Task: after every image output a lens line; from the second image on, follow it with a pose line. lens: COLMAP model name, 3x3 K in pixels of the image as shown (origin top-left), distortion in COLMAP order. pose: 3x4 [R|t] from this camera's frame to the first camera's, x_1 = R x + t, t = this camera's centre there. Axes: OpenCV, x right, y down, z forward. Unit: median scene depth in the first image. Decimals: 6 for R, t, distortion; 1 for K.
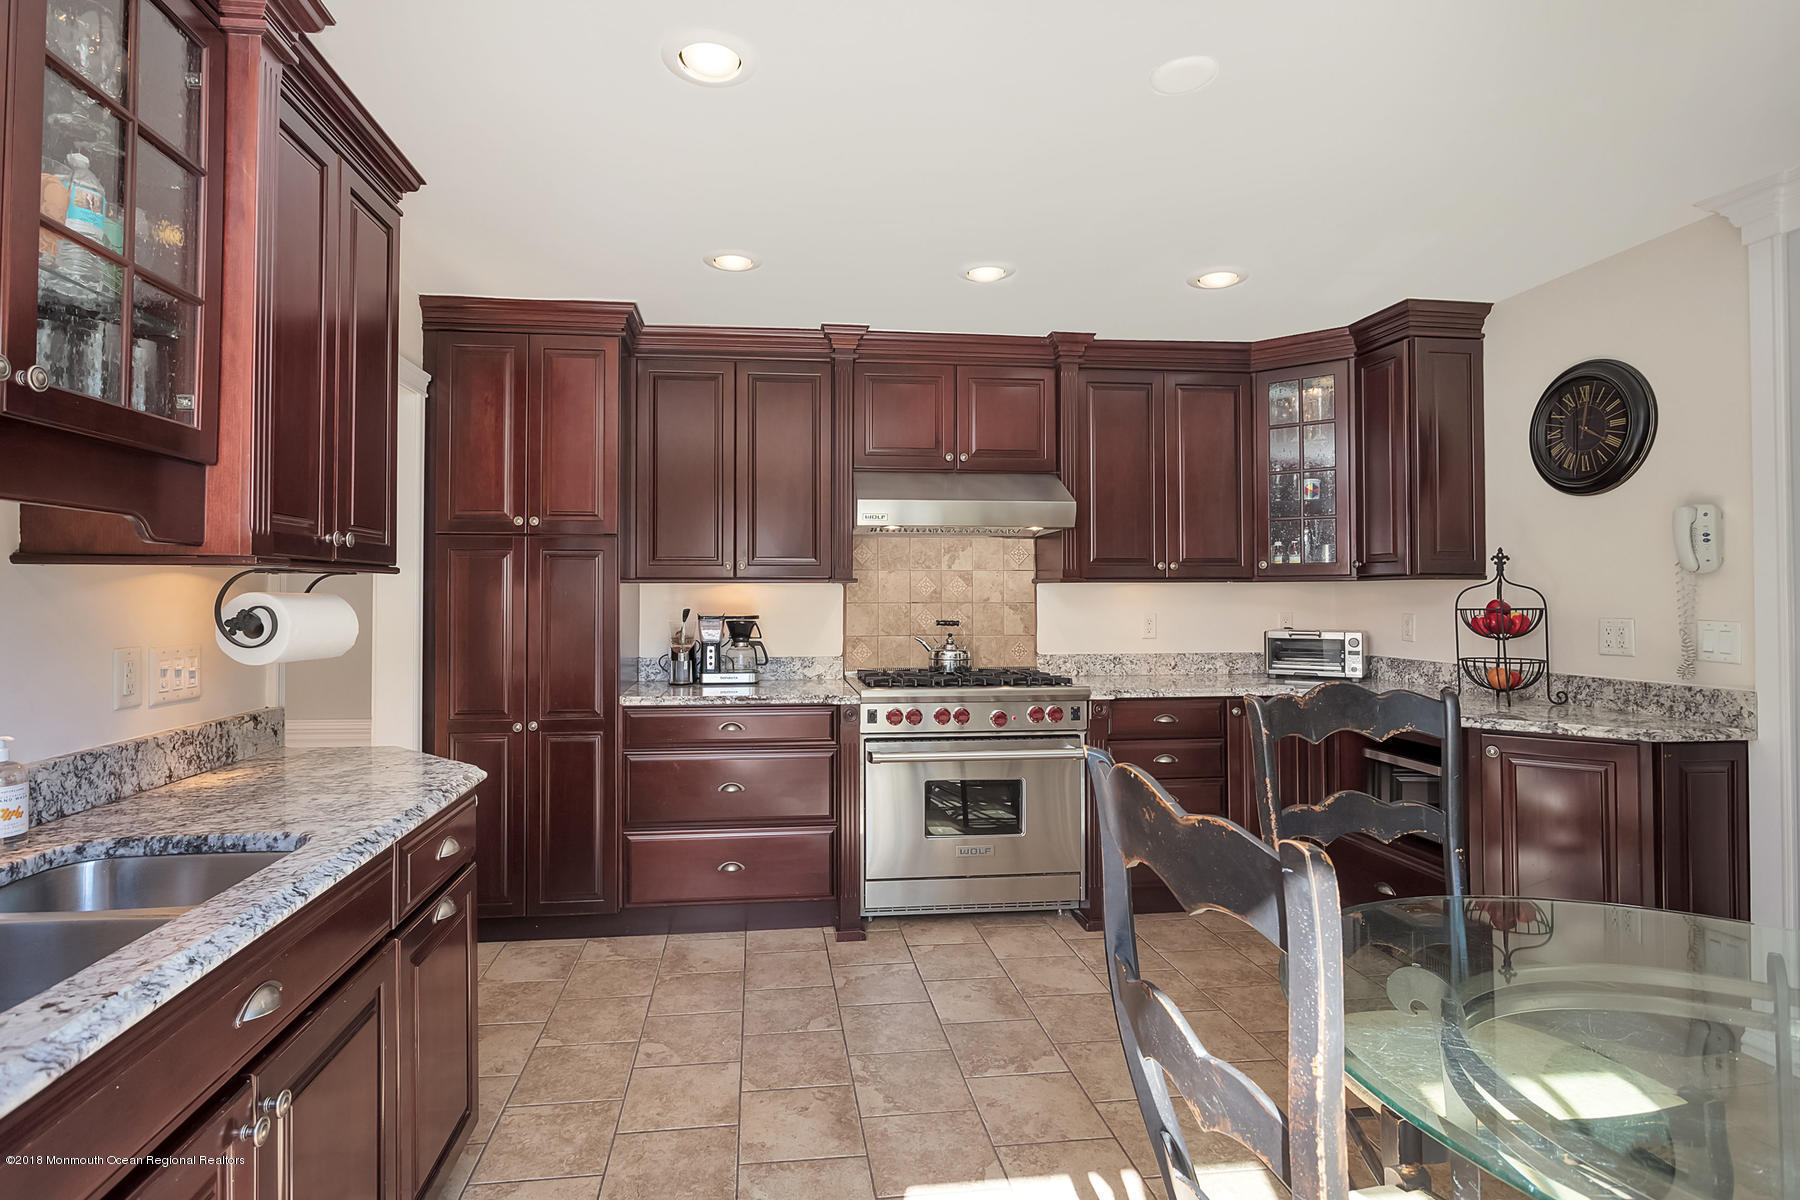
lens RADIAL K [[872.8, 0, 898.6], [0, 872.8, 597.4], [0, 0, 1]] dist [0.001228, 0.000339]
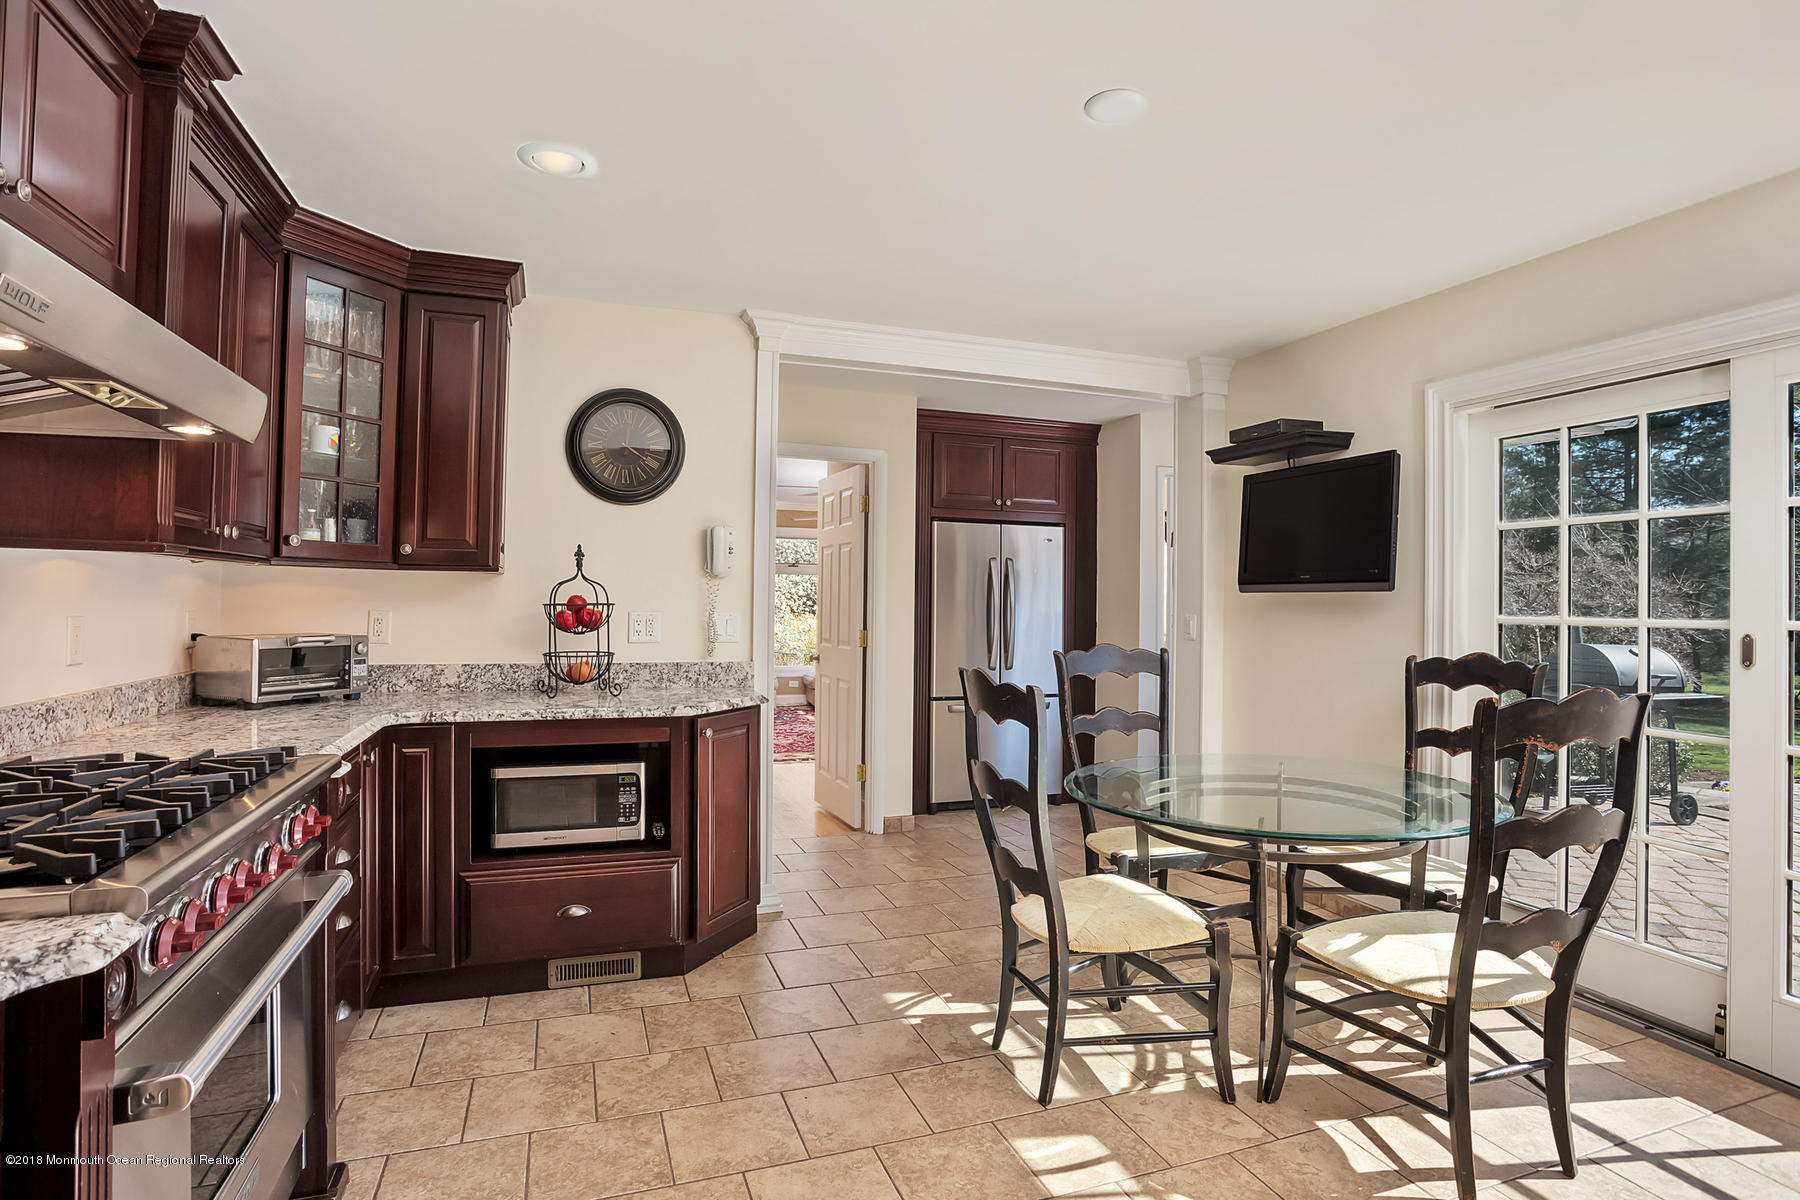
lens RADIAL K [[872.8, 0, 903.3], [0, 872.8, 588.2], [0, 0, 1]] dist [0.001228, 0.000339]
pose [[-0.199077, 0.005743, 0.979967, -0.435612], [-0.022228, 0.999699, -0.010375, -0.005456], [-0.979732, -0.023848, -0.198889, 0.876832]]
